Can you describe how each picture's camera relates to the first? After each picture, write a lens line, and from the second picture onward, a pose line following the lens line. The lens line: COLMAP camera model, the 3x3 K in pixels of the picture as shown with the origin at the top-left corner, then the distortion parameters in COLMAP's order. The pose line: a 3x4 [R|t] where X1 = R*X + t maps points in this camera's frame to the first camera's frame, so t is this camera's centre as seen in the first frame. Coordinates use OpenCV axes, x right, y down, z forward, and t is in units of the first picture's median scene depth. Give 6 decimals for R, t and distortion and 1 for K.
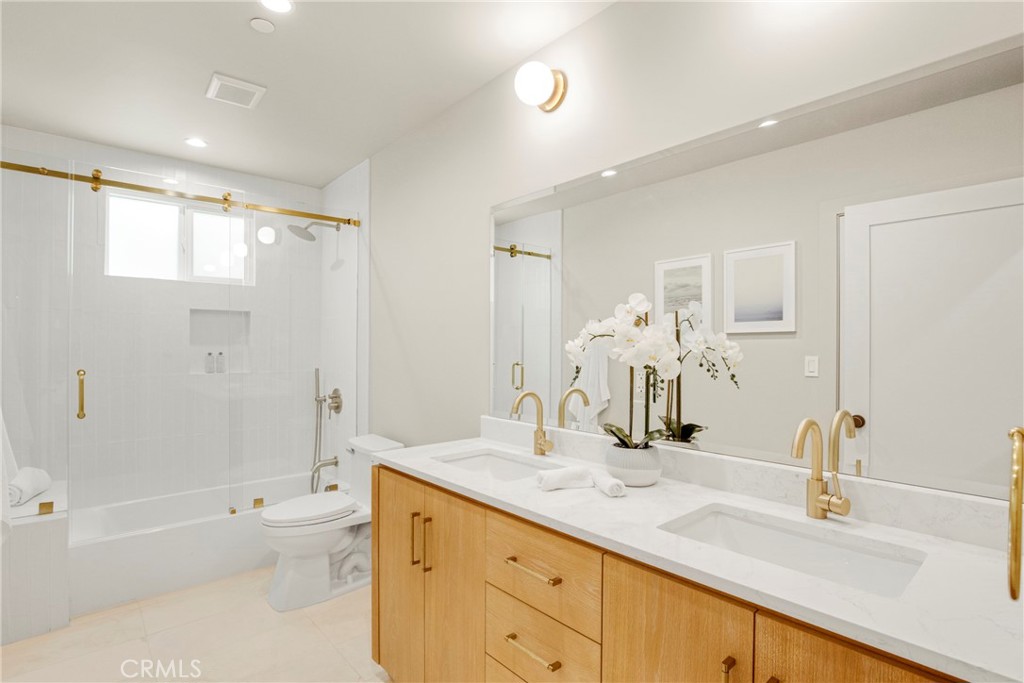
lens RADIAL K [[487.6, 0, 507.0], [0, 487.6, 343.3], [0, 0, 1]] dist [-0.024930, 0.000549]
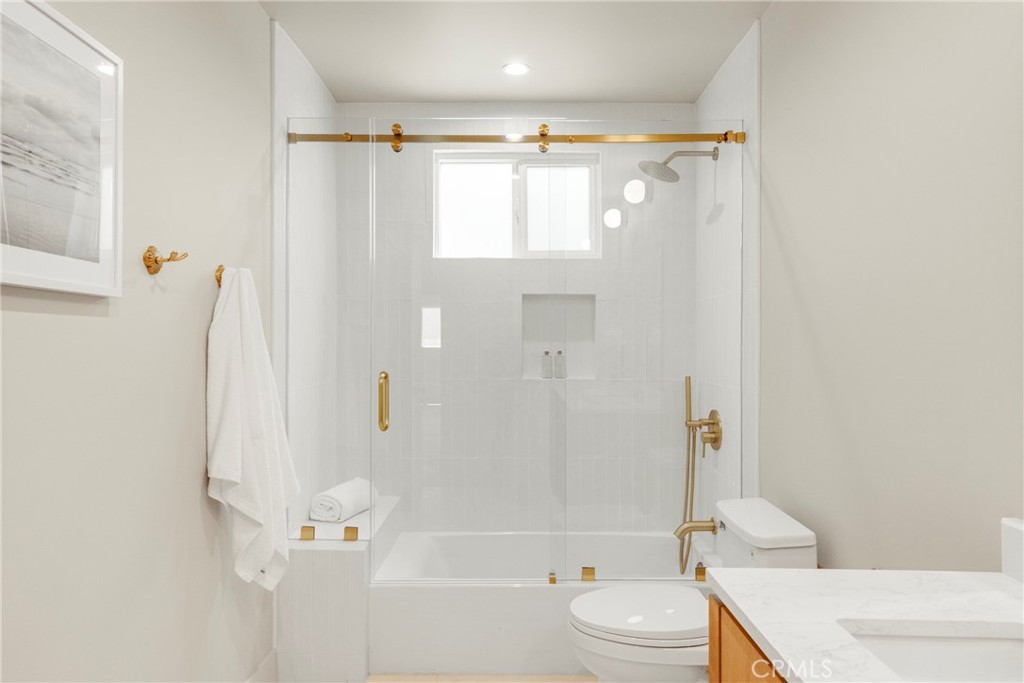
lens RADIAL K [[631.4, 0, 511.2], [0, 631.4, 335.4], [0, 0, 1]] dist [0.022827, 0.001740]
pose [[0.746928, -0.006261, -0.664876, -0.001559], [0.002699, 0.999976, -0.006384, 0.000924], [0.664900, 0.002974, 0.746927, 0.230378]]
